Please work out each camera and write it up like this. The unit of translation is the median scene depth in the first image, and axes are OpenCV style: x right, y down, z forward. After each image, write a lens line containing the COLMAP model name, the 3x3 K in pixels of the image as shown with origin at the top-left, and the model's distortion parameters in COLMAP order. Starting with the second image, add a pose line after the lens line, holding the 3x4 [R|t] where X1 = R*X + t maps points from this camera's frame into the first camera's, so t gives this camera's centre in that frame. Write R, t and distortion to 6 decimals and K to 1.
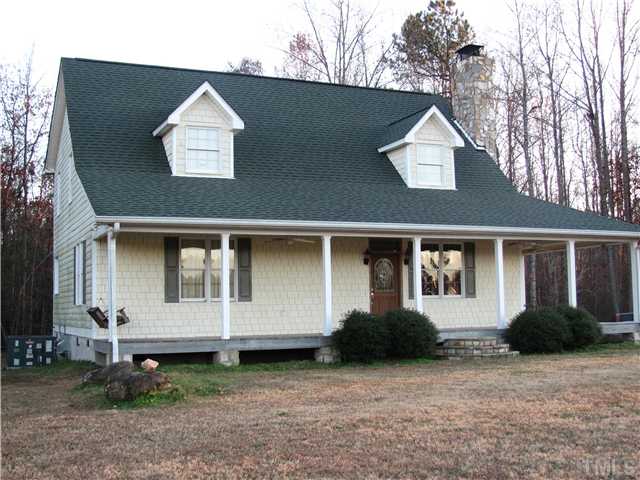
lens RADIAL K [[672.5, 0, 320.0], [0, 672.5, 240.0], [0, 0, 1]] dist [-0.214405, 0.264074]
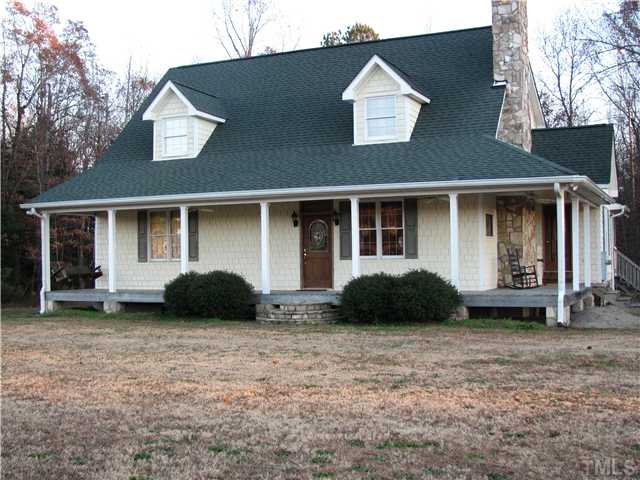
lens RADIAL K [[613.1, 0, 320.0], [0, 613.1, 240.0], [0, 0, 1]] dist [0.302148, -1.319507]
pose [[0.763987, -0.013341, -0.645093, 0.728918], [0.058252, 0.997130, 0.048367, 0.012361], [0.642596, -0.074530, 0.762572, 0.280558]]
